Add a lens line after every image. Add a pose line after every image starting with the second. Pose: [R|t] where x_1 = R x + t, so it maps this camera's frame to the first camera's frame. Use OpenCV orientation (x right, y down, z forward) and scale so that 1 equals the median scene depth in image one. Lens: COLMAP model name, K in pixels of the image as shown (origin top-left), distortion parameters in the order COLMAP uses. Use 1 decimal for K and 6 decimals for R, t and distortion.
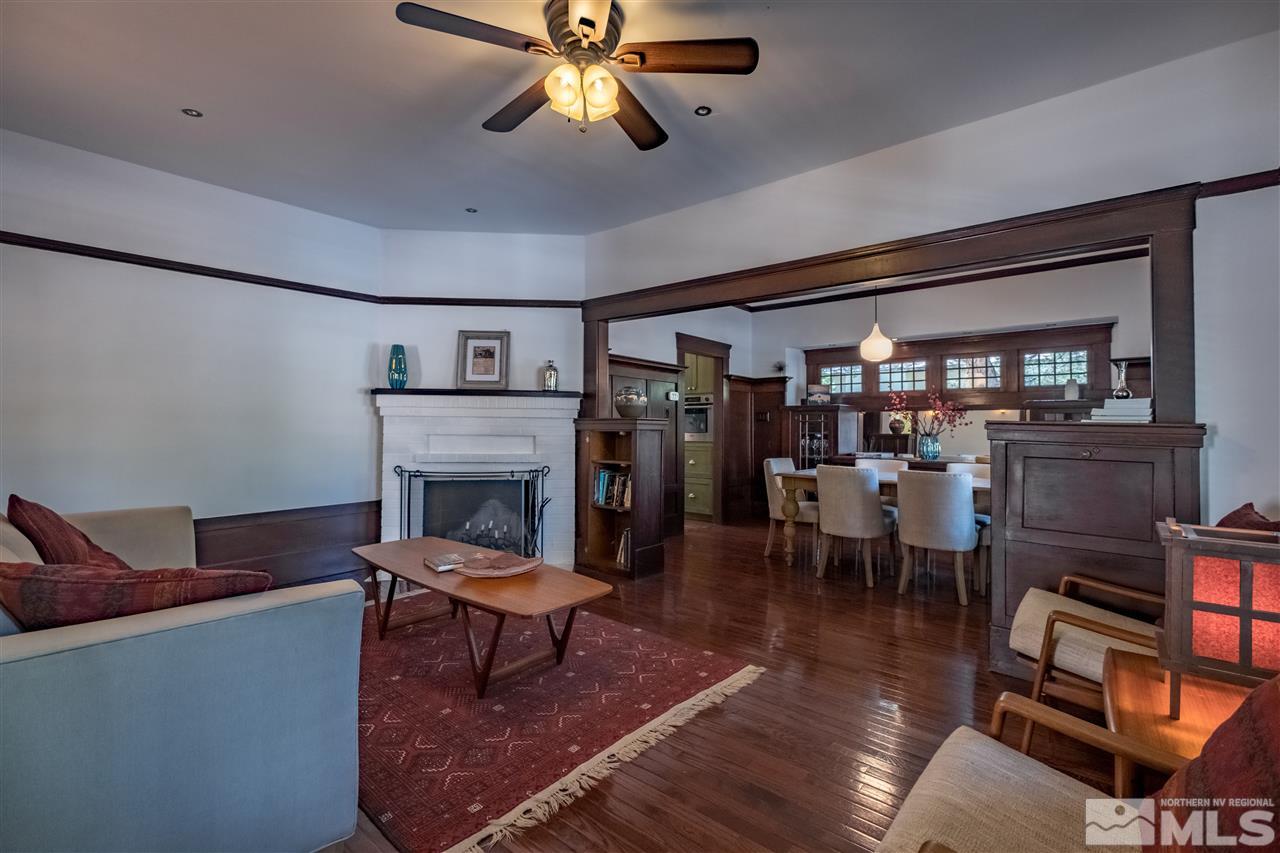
lens RADIAL K [[555.2, 0, 649.7], [0, 555.2, 417.5], [0, 0, 1]] dist [0.001758, -0.000435]
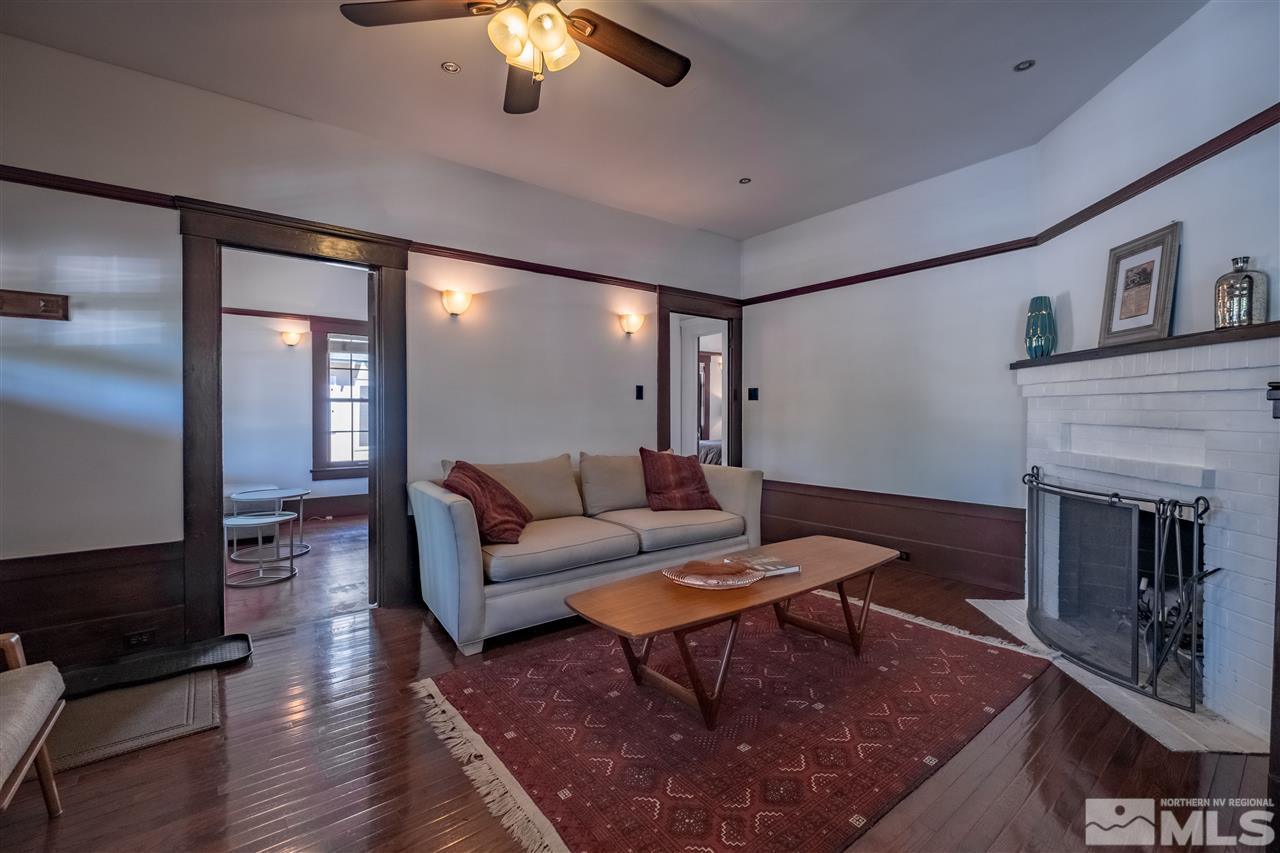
lens RADIAL K [[555.2, 0, 649.7], [0, 555.2, 417.5], [0, 0, 1]] dist [0.001758, -0.000435]
pose [[-0.199702, 0.005686, -0.979840, 0.356287], [0.016911, 0.999854, 0.002356, 0.014173], [0.979711, -0.016099, -0.199769, 0.660501]]
